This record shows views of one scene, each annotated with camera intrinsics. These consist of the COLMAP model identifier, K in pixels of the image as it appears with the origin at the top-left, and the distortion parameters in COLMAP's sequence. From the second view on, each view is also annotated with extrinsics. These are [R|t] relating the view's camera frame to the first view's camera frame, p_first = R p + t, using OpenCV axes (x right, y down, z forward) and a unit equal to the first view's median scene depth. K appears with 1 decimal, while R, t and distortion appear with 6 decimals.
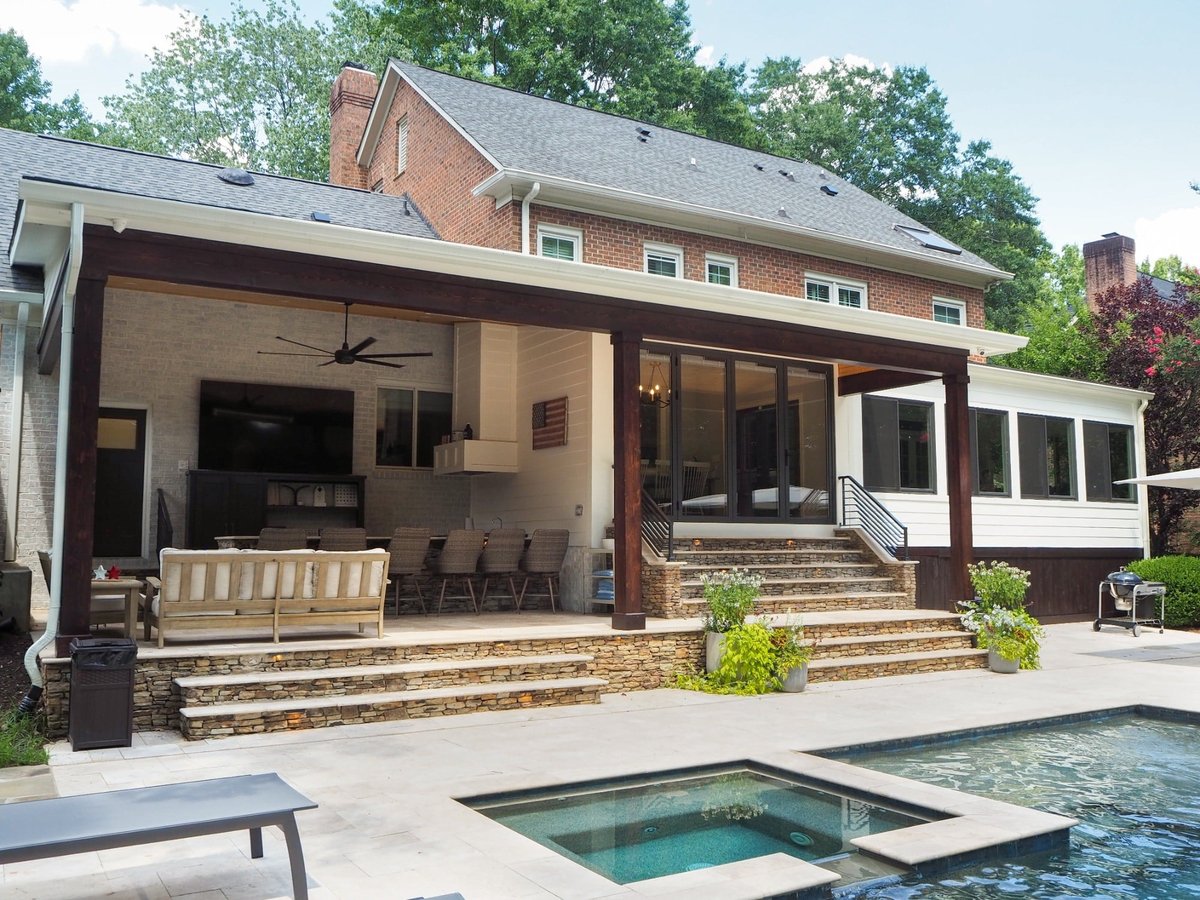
lens RADIAL K [[1038.0, 0, 603.3], [0, 1038.0, 452.8], [0, 0, 1]] dist [-0.056846, 0.006116]
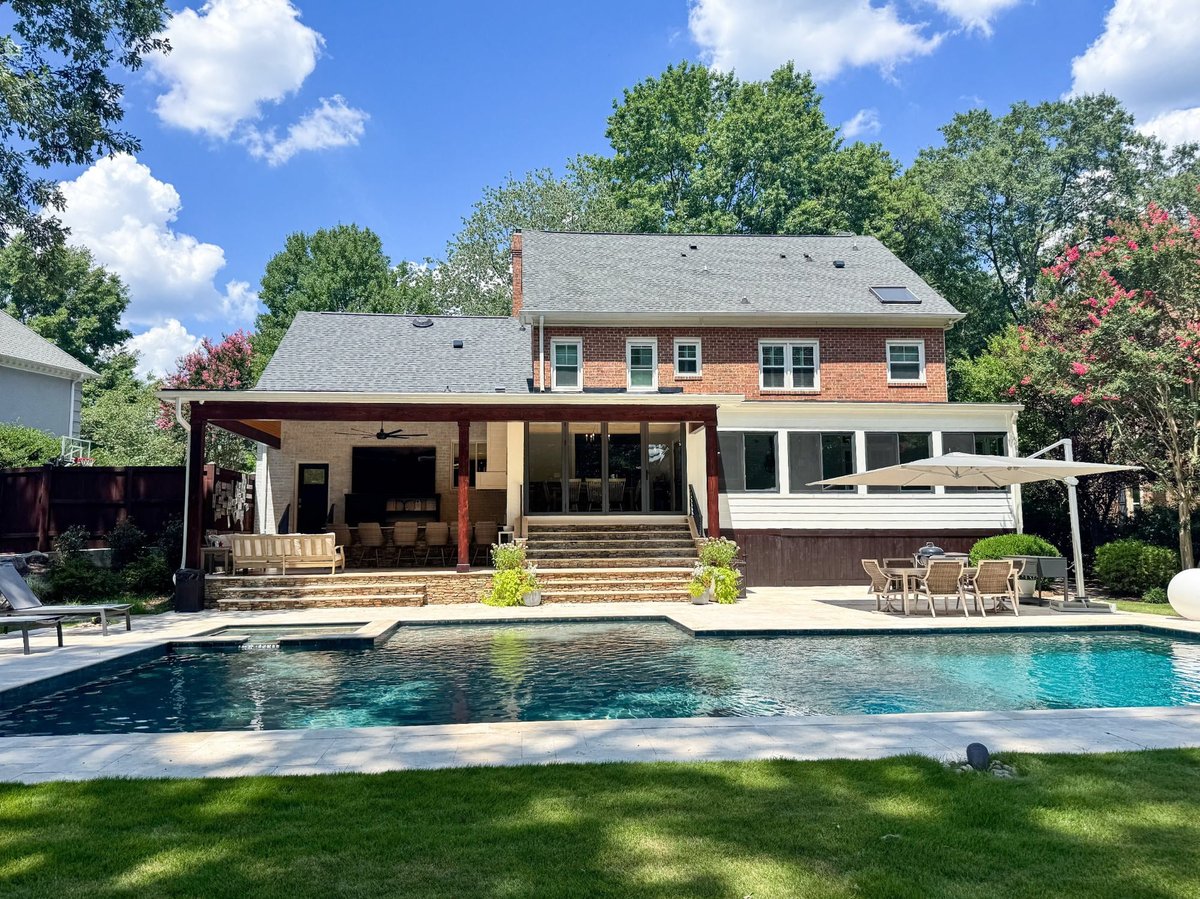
lens RADIAL K [[852.5, 0, 600.0], [0, 852.5, 449.5], [0, 0, 1]] dist [0.103465, -0.127057]
pose [[0.901877, -0.051947, -0.428859, 0.692331], [0.049005, 0.998638, -0.017908, -0.014575], [0.429205, -0.004865, 0.903194, -0.252221]]
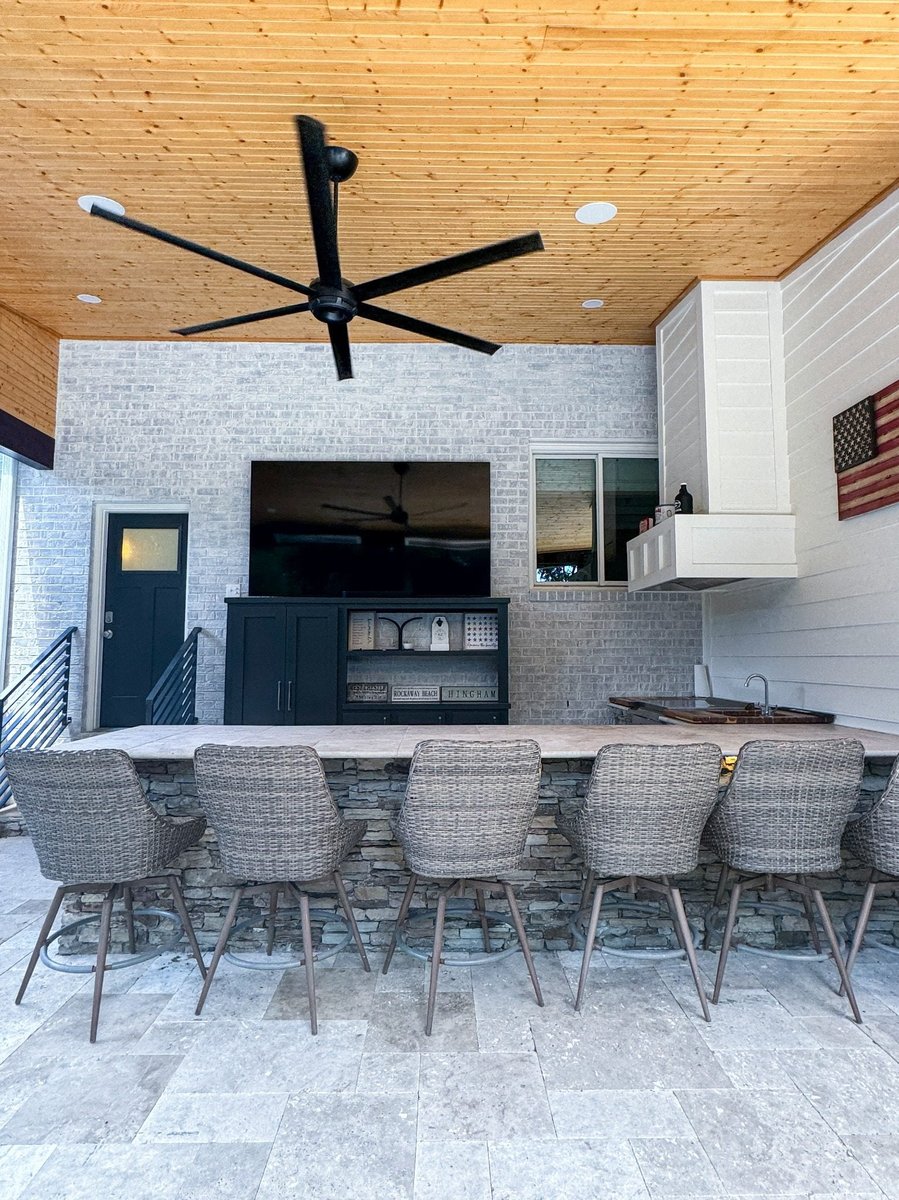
lens RADIAL K [[657.0, 0, 449.5], [0, 657.0, 600.0], [0, 0, 1]] dist [-0.002244, -0.000268]
pose [[0.864535, -0.039514, -0.501016, -0.071098], [0.042680, 0.999076, -0.005148, 0.024431], [0.500757, -0.016932, 0.865423, 0.667076]]
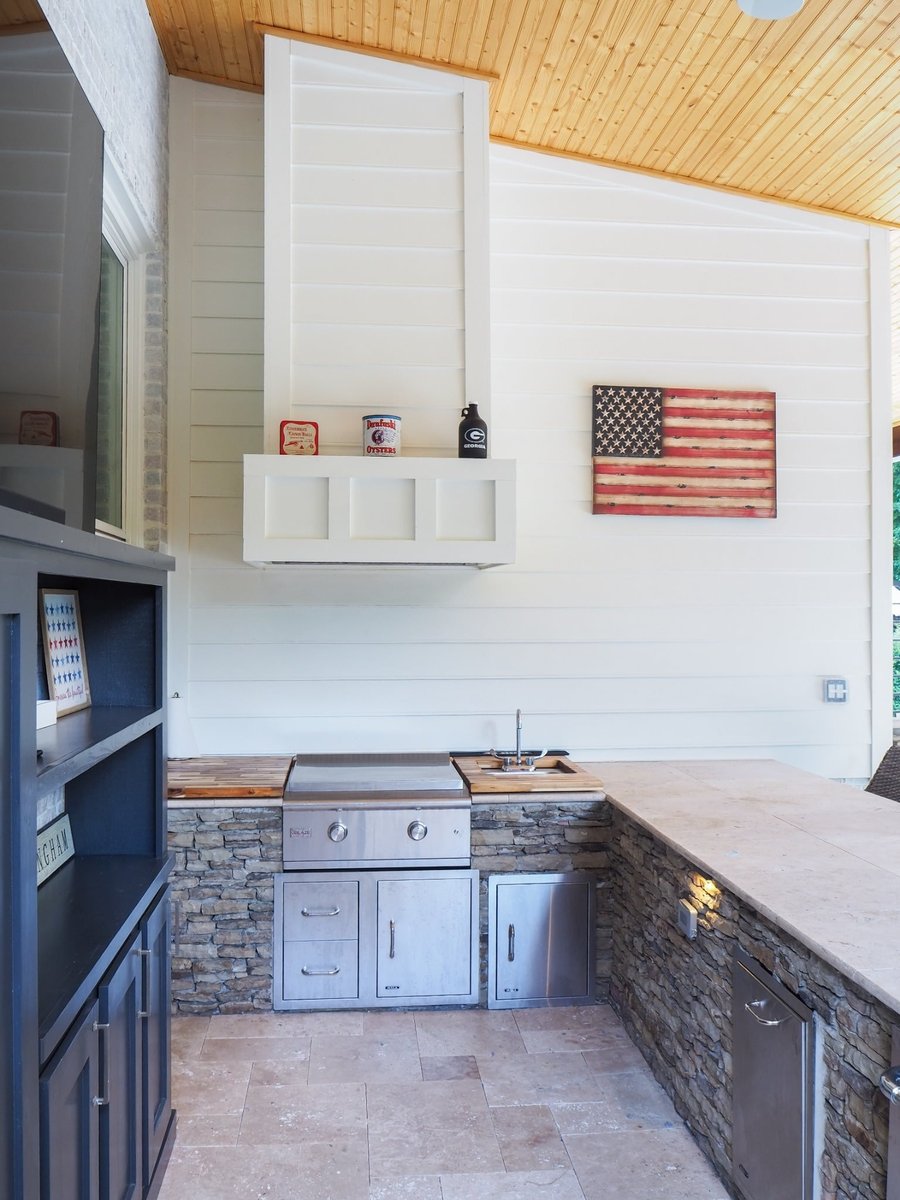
lens RADIAL K [[1003.7, 0, 447.4], [0, 1003.7, 600.5], [0, 0, 1]] dist [-0.059318, 0.008826]
pose [[0.429107, 0.007746, 0.903220, -0.391307], [-0.082496, 0.996120, 0.030650, 0.020068], [-0.899478, -0.087665, 0.428081, 0.877884]]
